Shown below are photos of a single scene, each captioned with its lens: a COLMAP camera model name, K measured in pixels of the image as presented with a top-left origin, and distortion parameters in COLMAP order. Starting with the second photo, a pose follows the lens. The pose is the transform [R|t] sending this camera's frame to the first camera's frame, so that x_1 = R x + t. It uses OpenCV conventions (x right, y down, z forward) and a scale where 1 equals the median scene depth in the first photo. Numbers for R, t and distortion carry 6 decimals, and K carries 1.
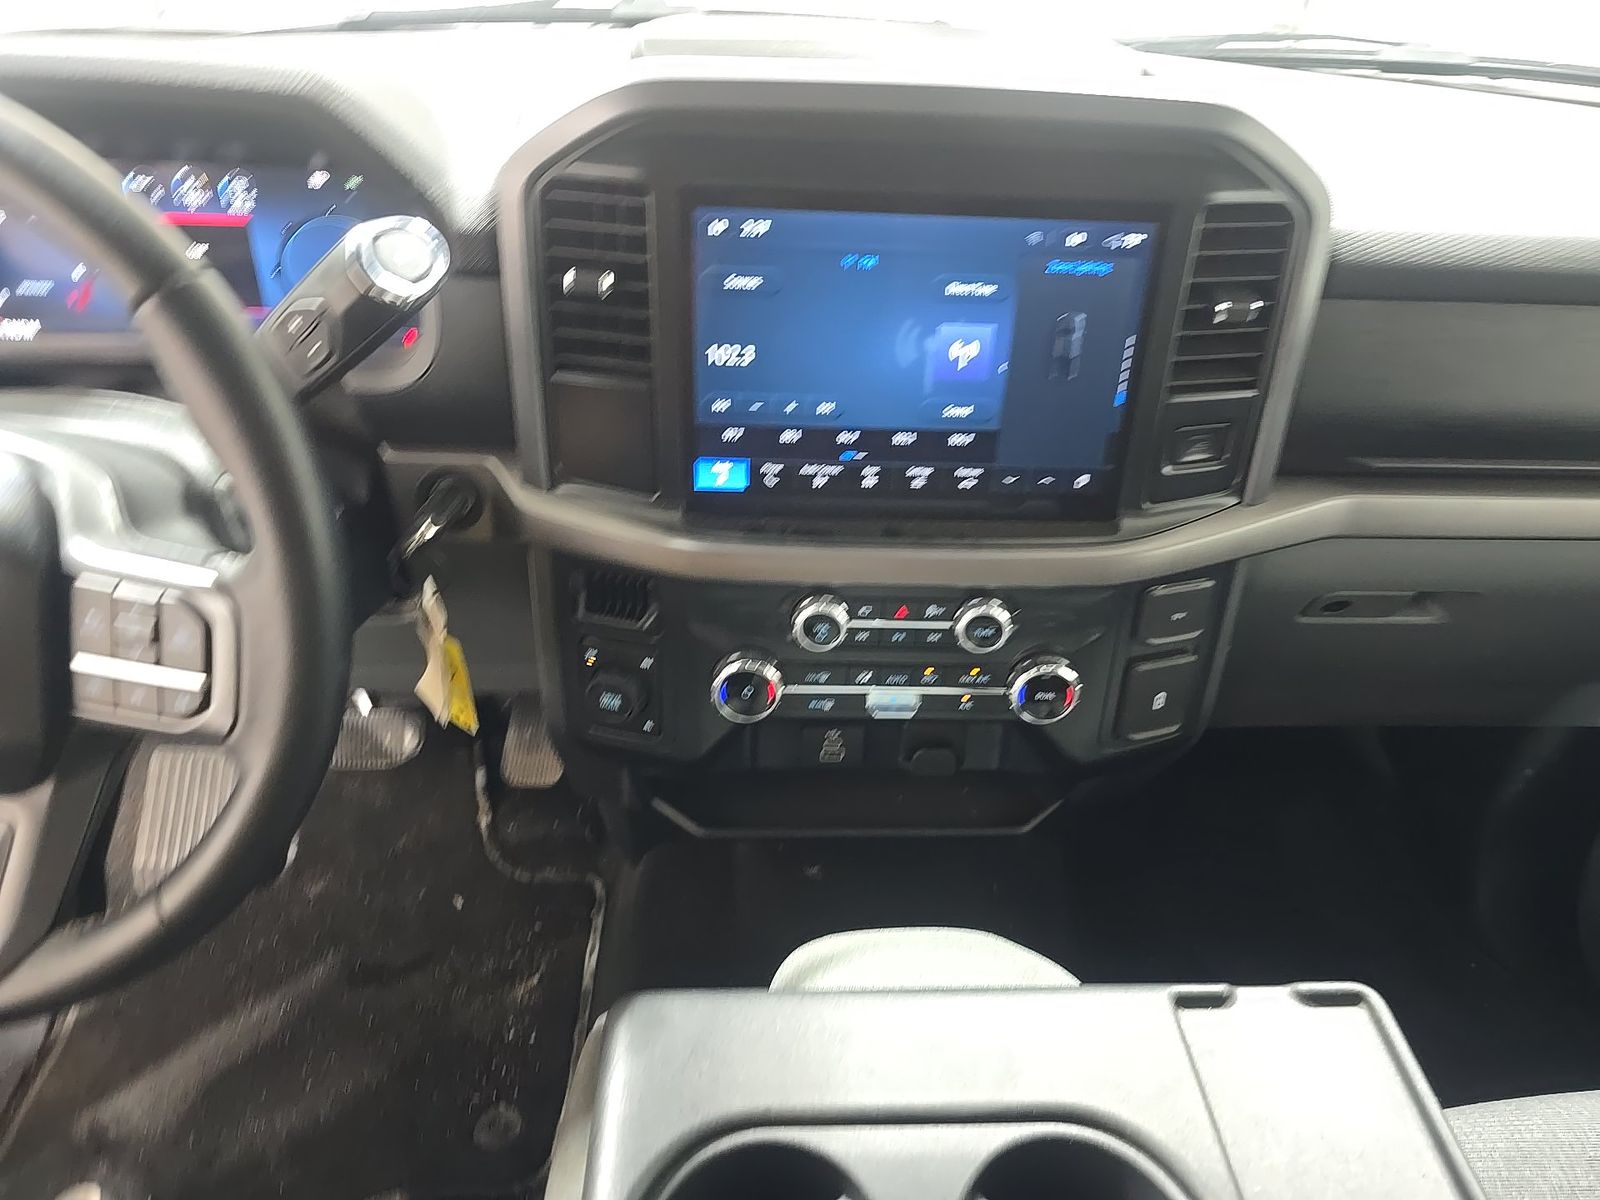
lens RADIAL K [[1033.0, 0, 813.5], [0, 1033.0, 599.0], [0, 0, 1]] dist [0.051978, -0.050339]
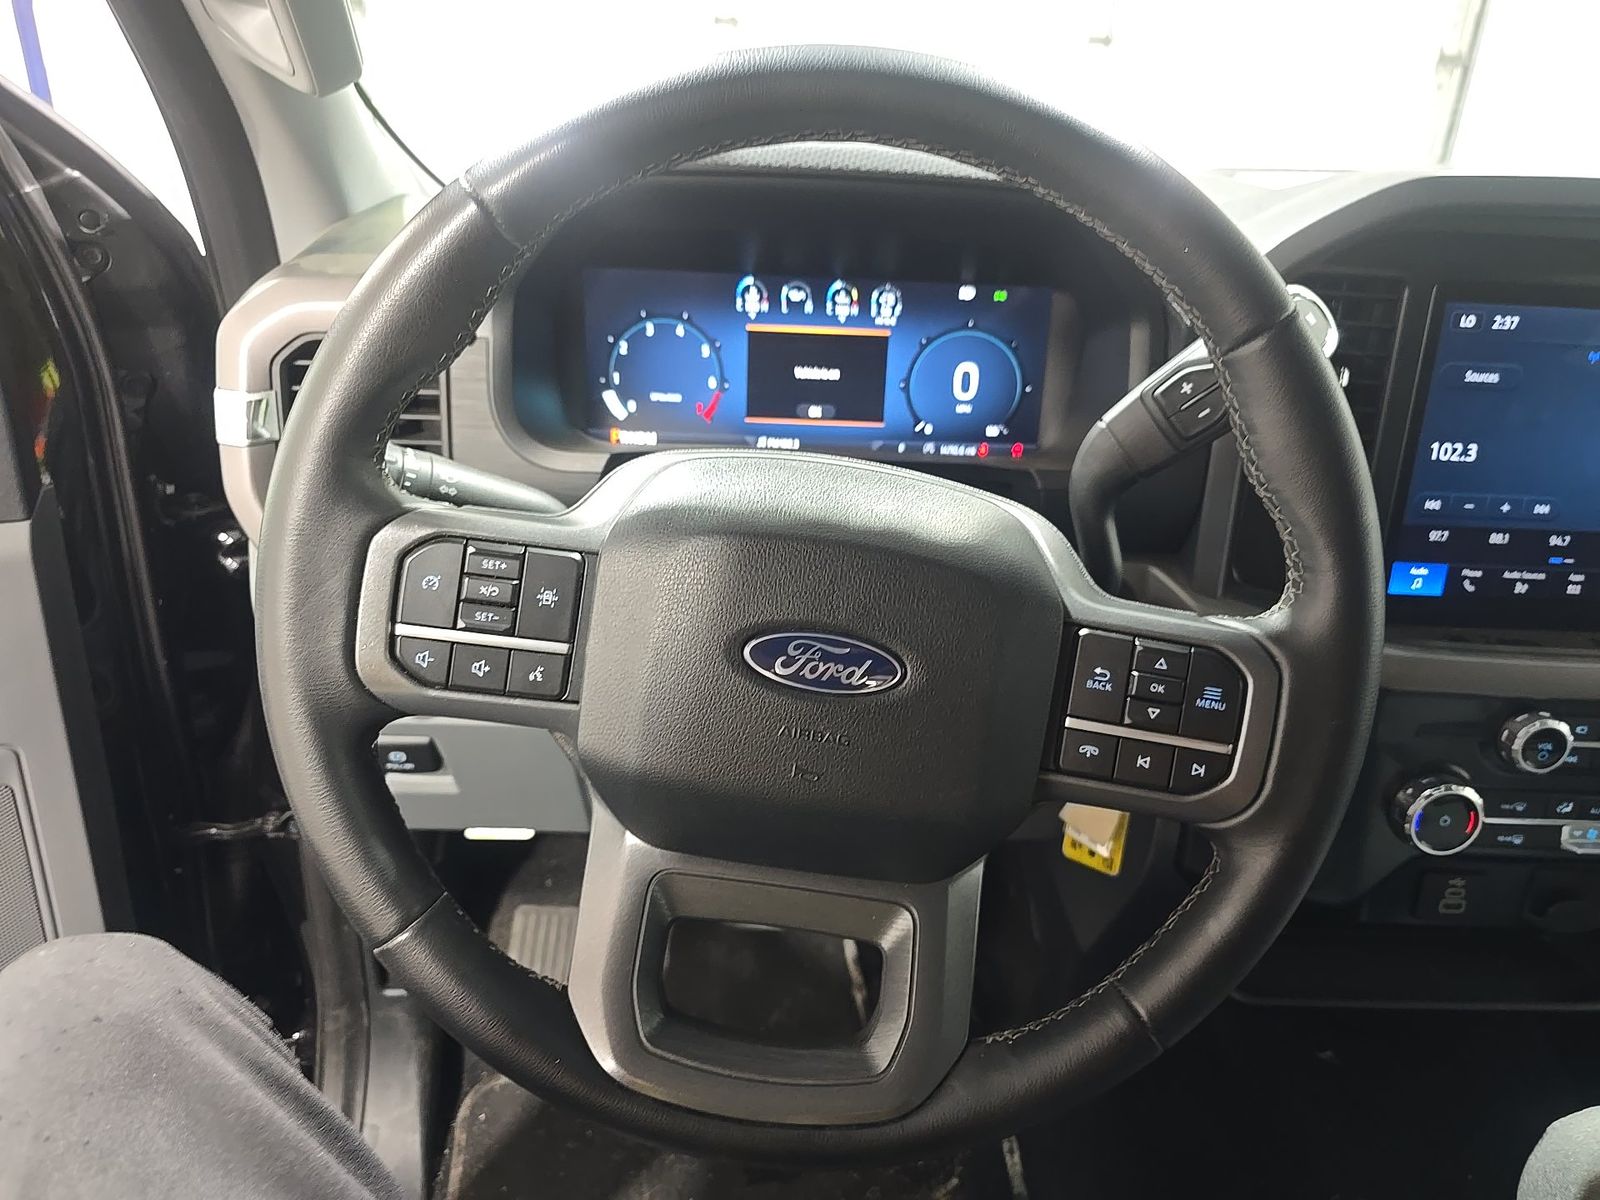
lens RADIAL K [[1033.0, 0, 813.5], [0, 1033.0, 599.0], [0, 0, 1]] dist [0.051978, -0.050339]
pose [[0.999762, 0.012847, -0.017614, -0.616915], [-0.015900, 0.982439, -0.185903, 0.081377], [0.014916, 0.186139, 0.982410, 0.067047]]
